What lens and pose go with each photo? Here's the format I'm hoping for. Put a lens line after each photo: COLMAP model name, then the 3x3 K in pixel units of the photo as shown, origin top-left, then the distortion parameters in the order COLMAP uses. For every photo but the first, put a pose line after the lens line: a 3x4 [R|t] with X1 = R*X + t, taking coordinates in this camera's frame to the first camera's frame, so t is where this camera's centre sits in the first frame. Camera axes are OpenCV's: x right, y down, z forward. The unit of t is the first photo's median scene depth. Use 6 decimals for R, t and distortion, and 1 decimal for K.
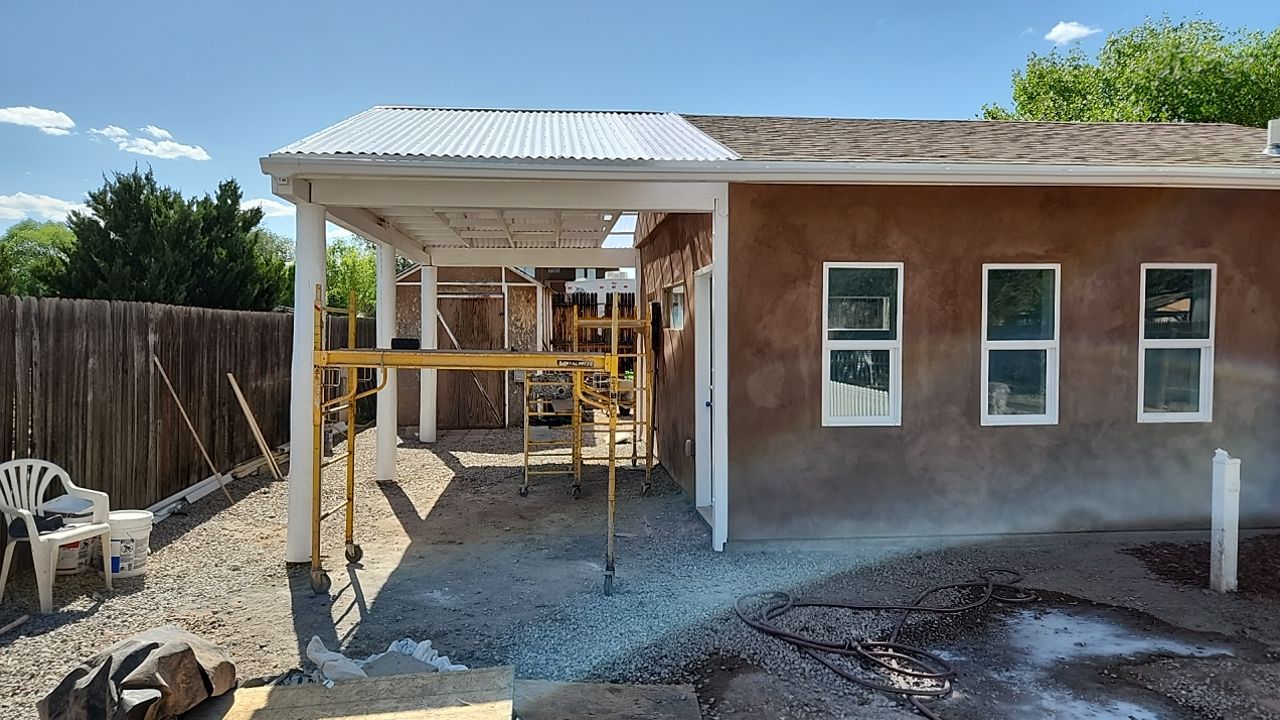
lens RADIAL K [[896.5, 0, 640.3], [0, 896.5, 352.9], [0, 0, 1]] dist [0.078114, -0.062886]
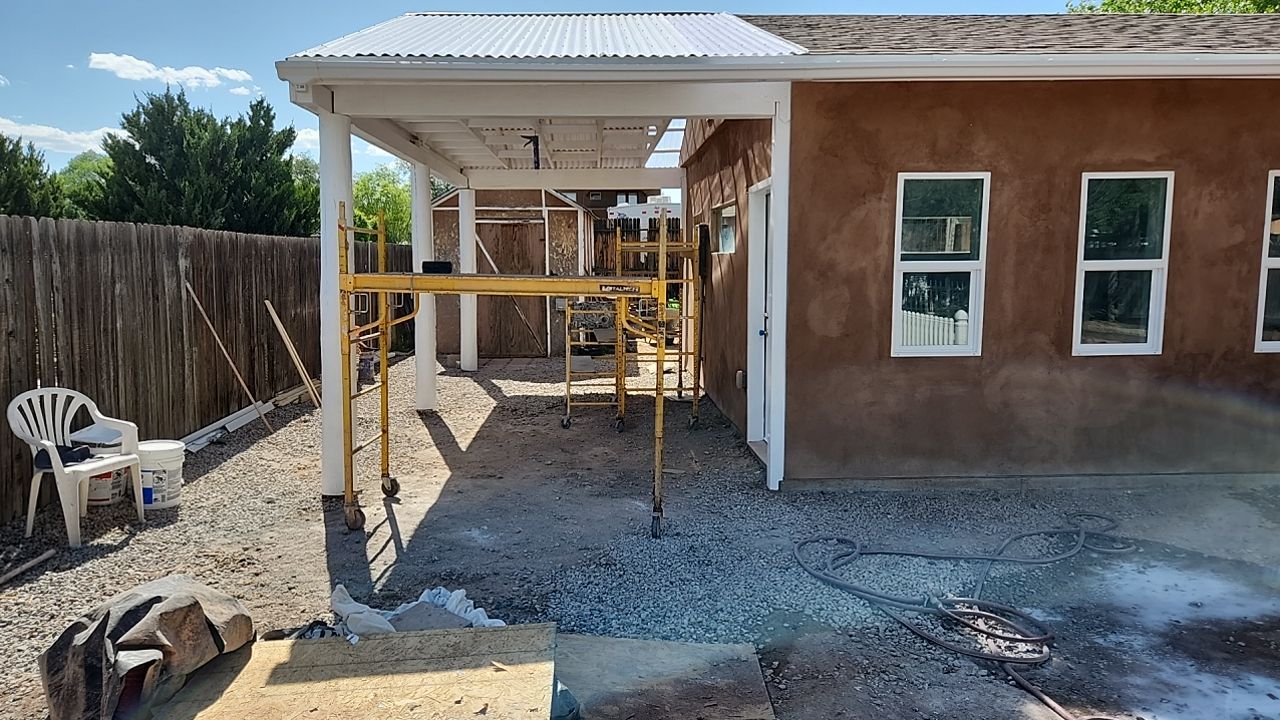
lens RADIAL K [[888.2, 0, 621.5], [0, 888.2, 359.0], [0, 0, 1]] dist [0.077242, -0.059566]
pose [[0.997757, 0.002945, -0.066868, -0.008790], [0.002834, 0.996277, 0.086168, 0.004936], [0.066873, -0.086165, 0.994034, 0.084122]]
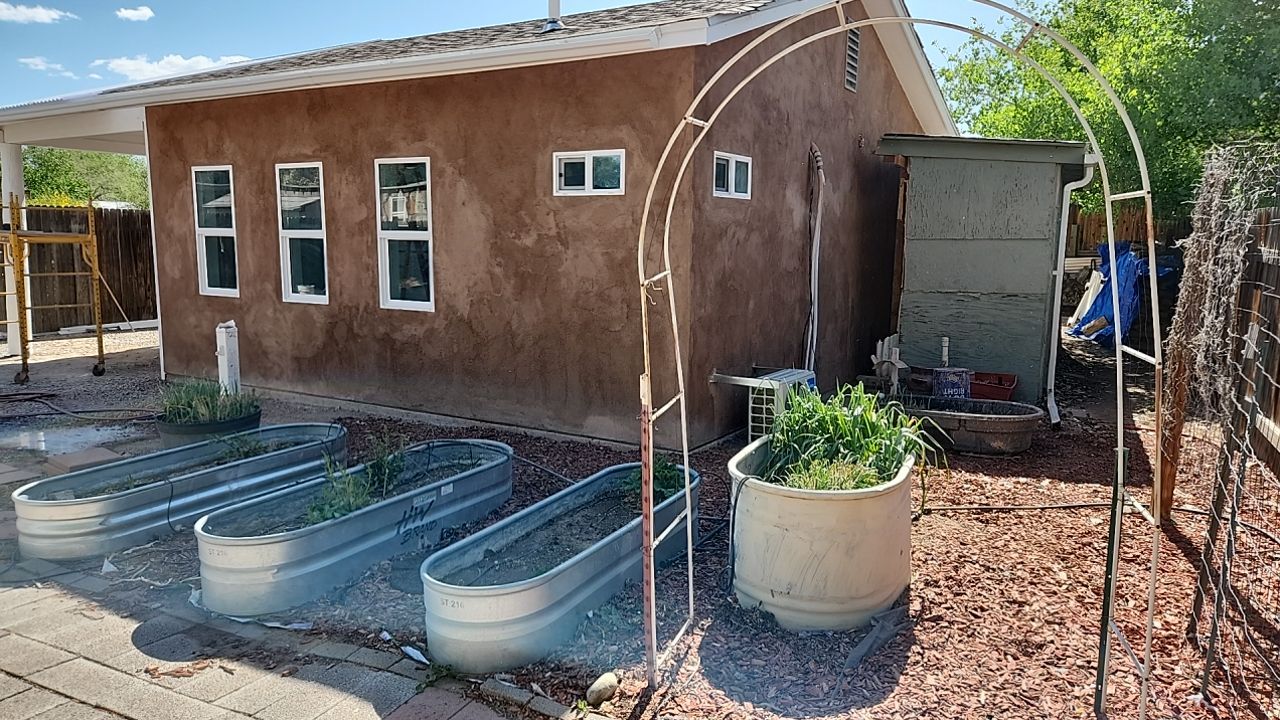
lens RADIAL K [[896.5, 0, 640.3], [0, 896.5, 352.9], [0, 0, 1]] dist [0.078114, -0.062886]
pose [[0.778073, 0.092354, -0.621347, 1.512678], [-0.021730, 0.992499, 0.120308, -0.007176], [0.627797, -0.080107, 0.774244, 0.365570]]
